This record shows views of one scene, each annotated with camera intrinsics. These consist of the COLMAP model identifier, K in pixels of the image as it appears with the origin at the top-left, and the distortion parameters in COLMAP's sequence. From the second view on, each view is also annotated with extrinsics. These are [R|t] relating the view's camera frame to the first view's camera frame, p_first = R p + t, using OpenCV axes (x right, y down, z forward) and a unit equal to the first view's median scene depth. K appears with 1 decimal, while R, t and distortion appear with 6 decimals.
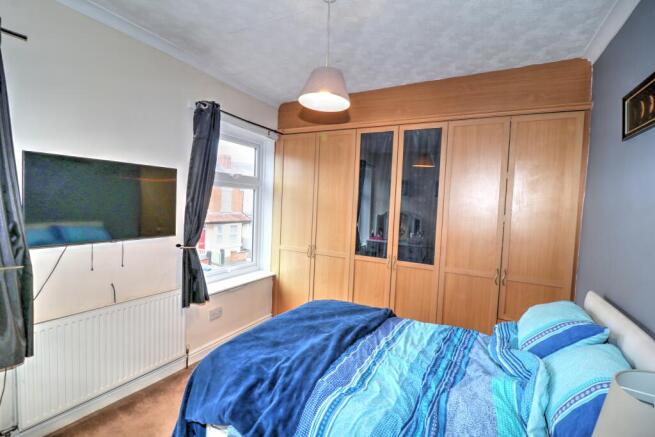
lens RADIAL K [[304.6, 0, 327.6], [0, 304.6, 220.5], [0, 0, 1]] dist [-0.015031, -0.004490]
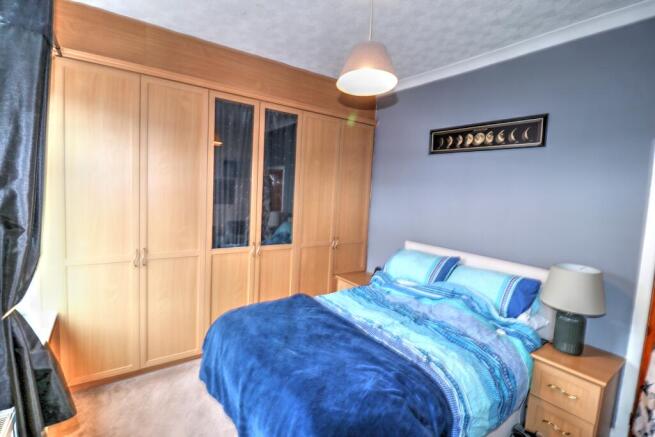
lens RADIAL K [[304.6, 0, 327.9], [0, 304.6, 213.4], [0, 0, 1]] dist [-0.015031, -0.004490]
pose [[0.434135, -0.097565, 0.895549, -0.517423], [0.016845, 0.994823, 0.100215, -0.061961], [-0.900690, -0.028422, 0.433531, 0.396716]]
